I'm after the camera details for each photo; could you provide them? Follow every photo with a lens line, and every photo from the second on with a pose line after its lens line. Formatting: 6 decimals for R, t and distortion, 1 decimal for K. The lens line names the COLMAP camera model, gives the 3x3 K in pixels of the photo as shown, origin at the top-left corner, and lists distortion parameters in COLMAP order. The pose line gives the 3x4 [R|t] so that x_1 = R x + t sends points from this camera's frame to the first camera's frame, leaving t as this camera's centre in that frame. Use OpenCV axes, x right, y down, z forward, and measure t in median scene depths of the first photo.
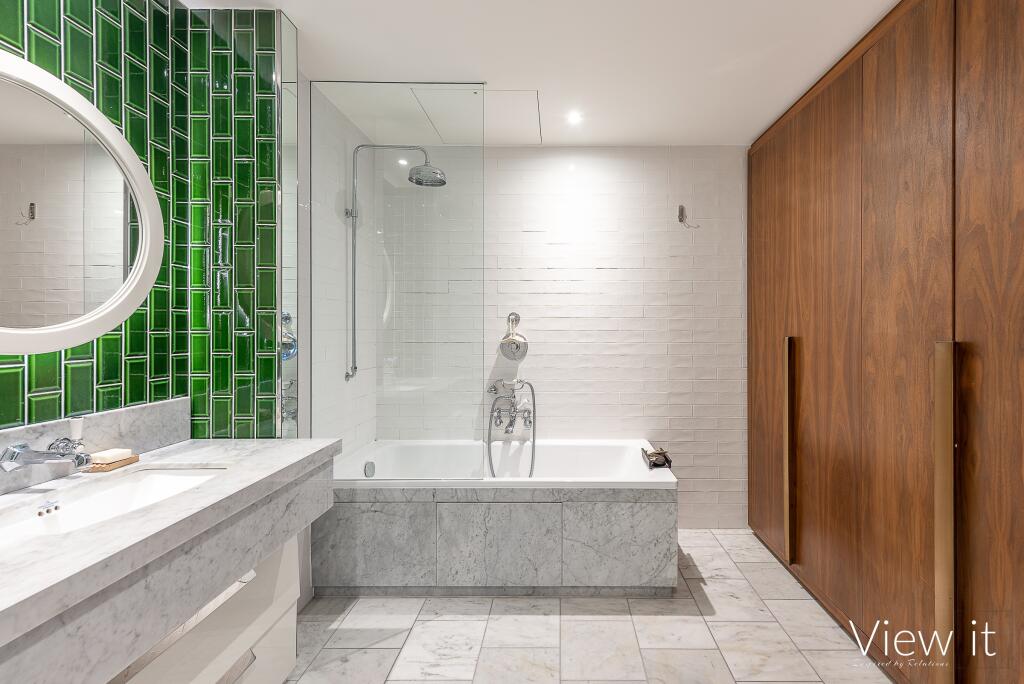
lens RADIAL K [[393.2, 0, 576.4], [0, 393.2, 326.0], [0, 0, 1]] dist [-0.000114, 0.000026]
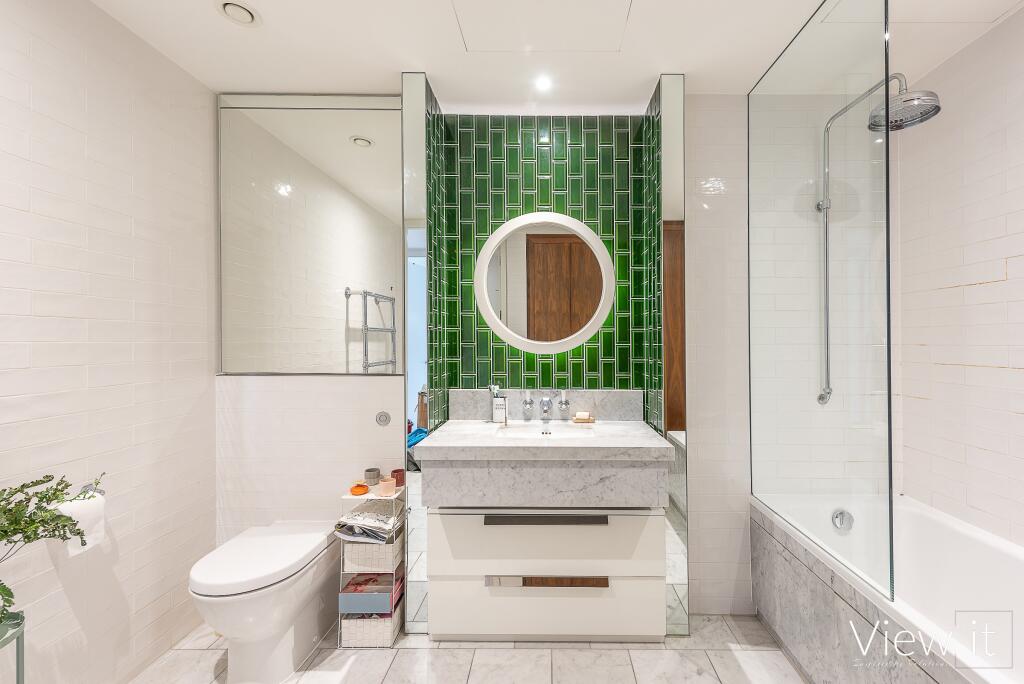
lens RADIAL K [[420.1, 0, 555.9], [0, 420.1, 336.3], [0, 0, 1]] dist [-0.001032, -0.000194]
pose [[0.013431, -0.007551, -0.999881, 0.598386], [0.002145, 0.999969, -0.007523, -0.003221], [0.999907, -0.002044, 0.013447, 0.762533]]
